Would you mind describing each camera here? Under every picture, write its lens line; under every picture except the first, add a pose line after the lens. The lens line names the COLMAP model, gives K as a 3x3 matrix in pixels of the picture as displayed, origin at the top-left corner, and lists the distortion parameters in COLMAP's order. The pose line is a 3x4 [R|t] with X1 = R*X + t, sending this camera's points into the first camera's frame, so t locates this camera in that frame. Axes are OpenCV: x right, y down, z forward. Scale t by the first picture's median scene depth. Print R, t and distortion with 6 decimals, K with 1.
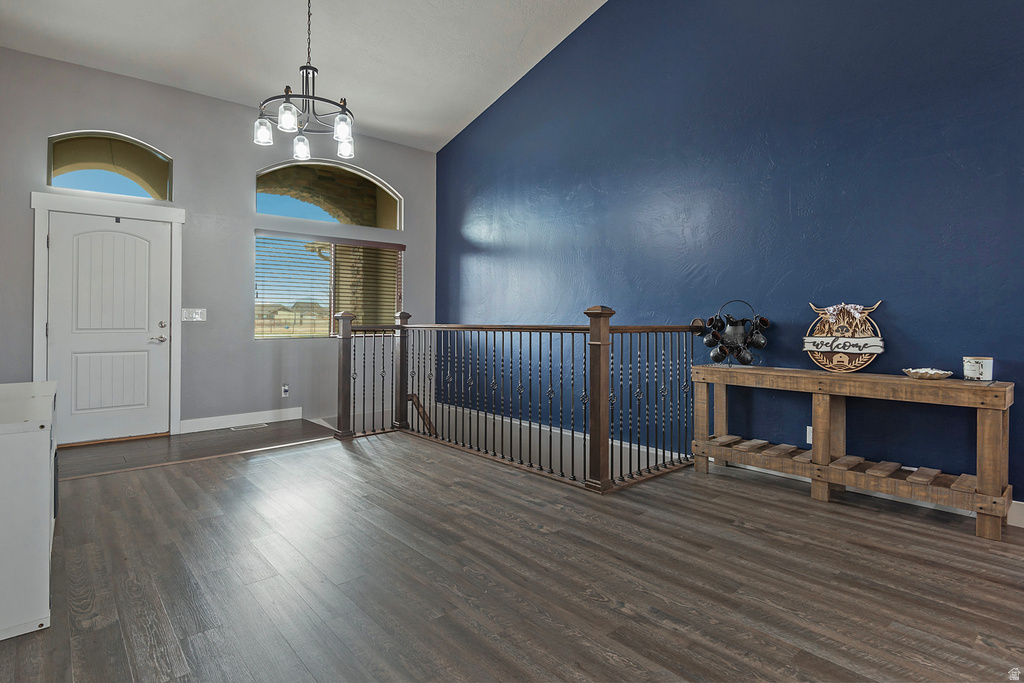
lens RADIAL K [[499.6, 0, 491.4], [0, 499.6, 328.5], [0, 0, 1]] dist [0.022958, 0.000086]
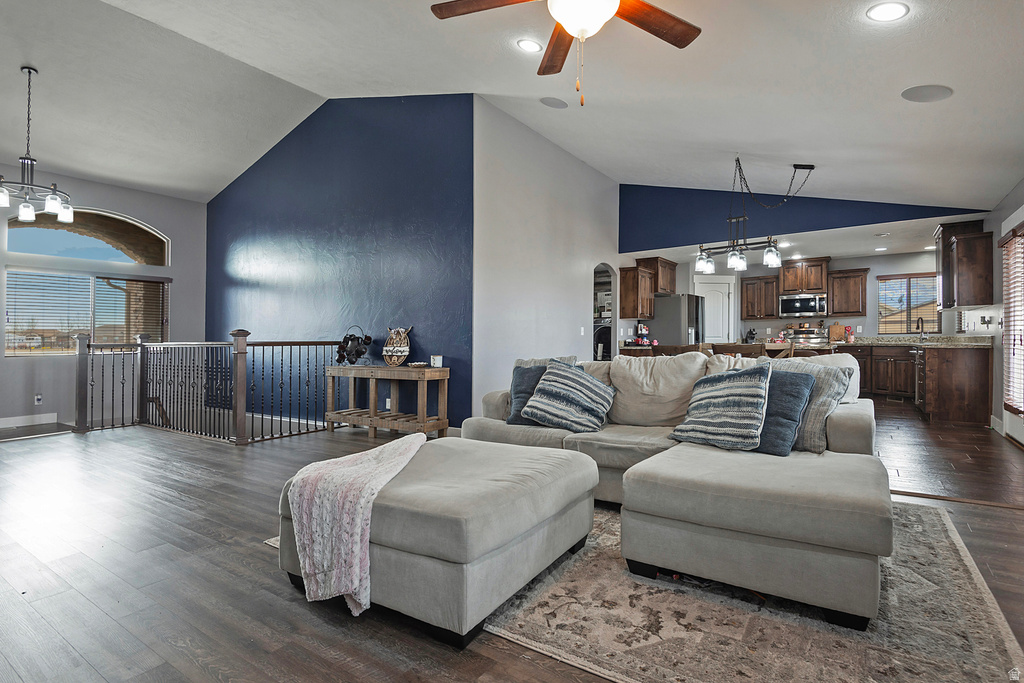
lens RADIAL K [[478.4, 0, 526.4], [0, 478.4, 338.3], [0, 0, 1]] dist [0.006874, -0.001519]
pose [[0.960790, -0.010815, 0.277065, 0.440397], [0.015008, 0.999803, -0.013017, 0.010813], [-0.276870, 0.016665, 0.960763, -0.482989]]
